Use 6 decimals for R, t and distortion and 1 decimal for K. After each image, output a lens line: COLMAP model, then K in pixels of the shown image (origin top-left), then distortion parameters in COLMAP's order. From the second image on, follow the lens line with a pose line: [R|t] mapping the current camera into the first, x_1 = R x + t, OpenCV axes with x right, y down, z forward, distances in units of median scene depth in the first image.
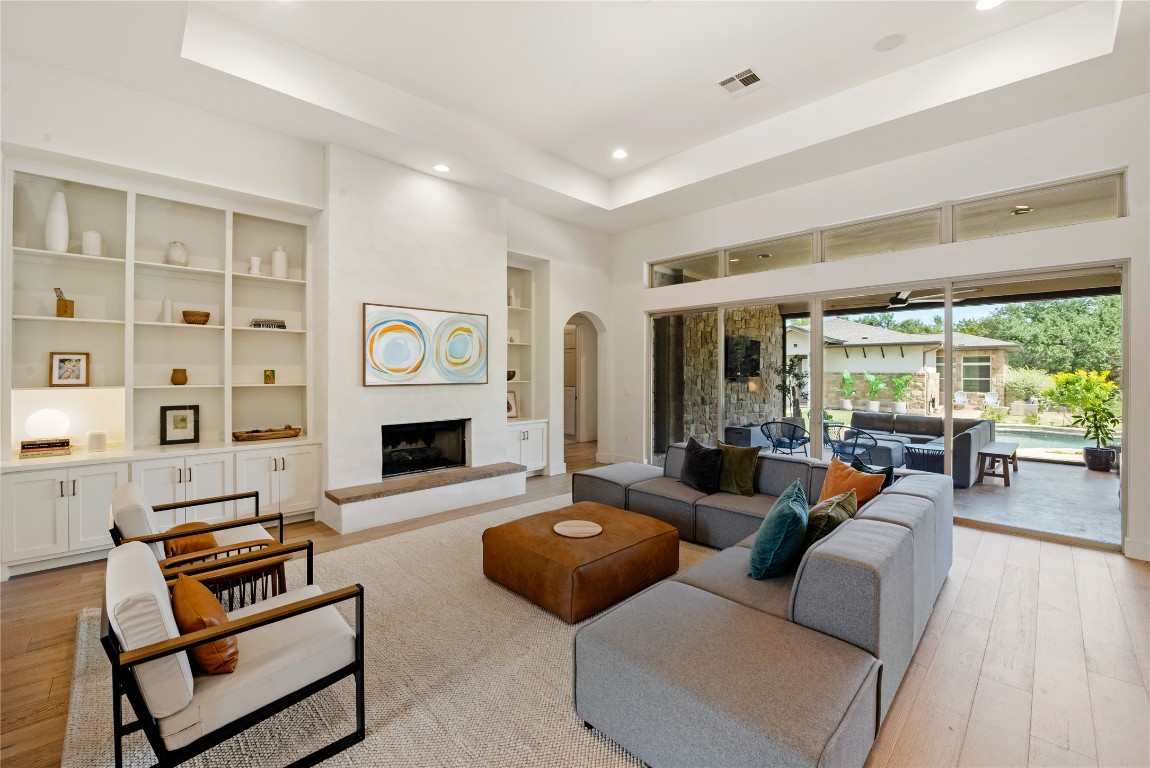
lens RADIAL K [[467.6, 0, 536.3], [0, 467.6, 372.0], [0, 0, 1]] dist [-0.008389, -0.000042]
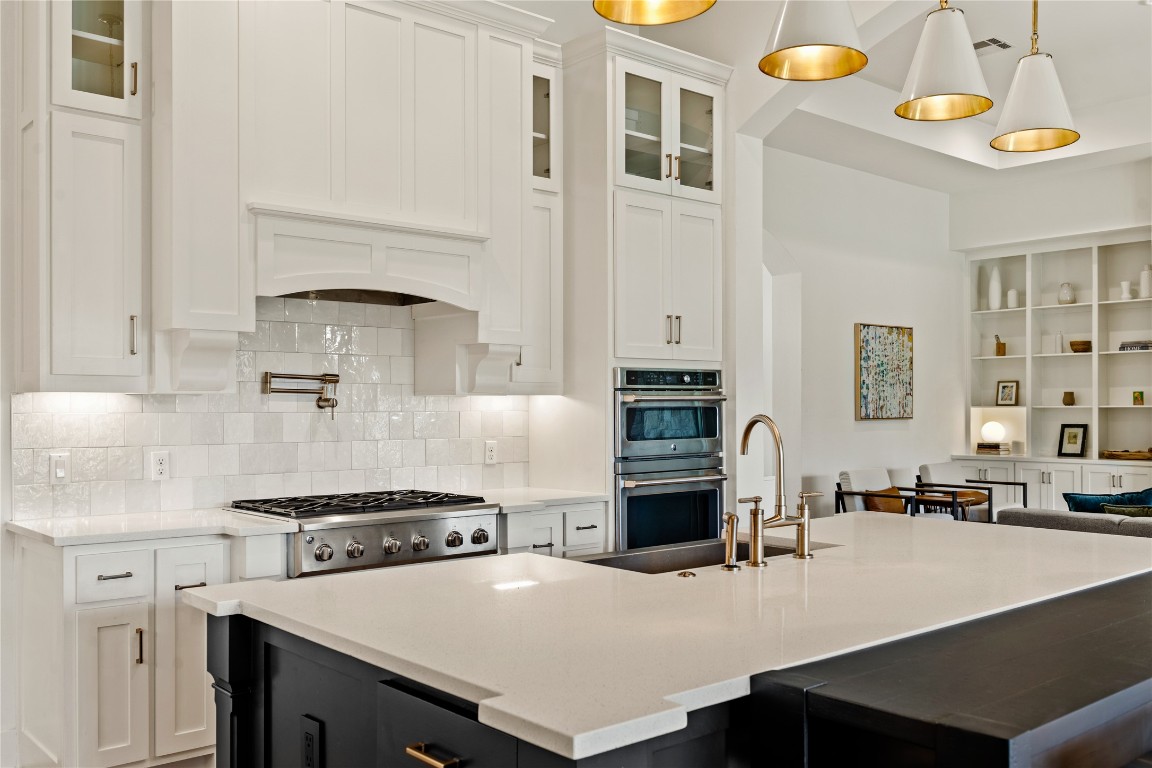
lens RADIAL K [[1045.8, 0, 577.6], [0, 1045.8, 387.9], [0, 0, 1]] dist [-0.005419, -0.002158]
pose [[-0.029147, -0.020903, -0.999357, 2.053061], [0.002117, 0.999778, -0.020973, 0.038880], [0.999573, -0.002727, -0.029097, -0.162806]]
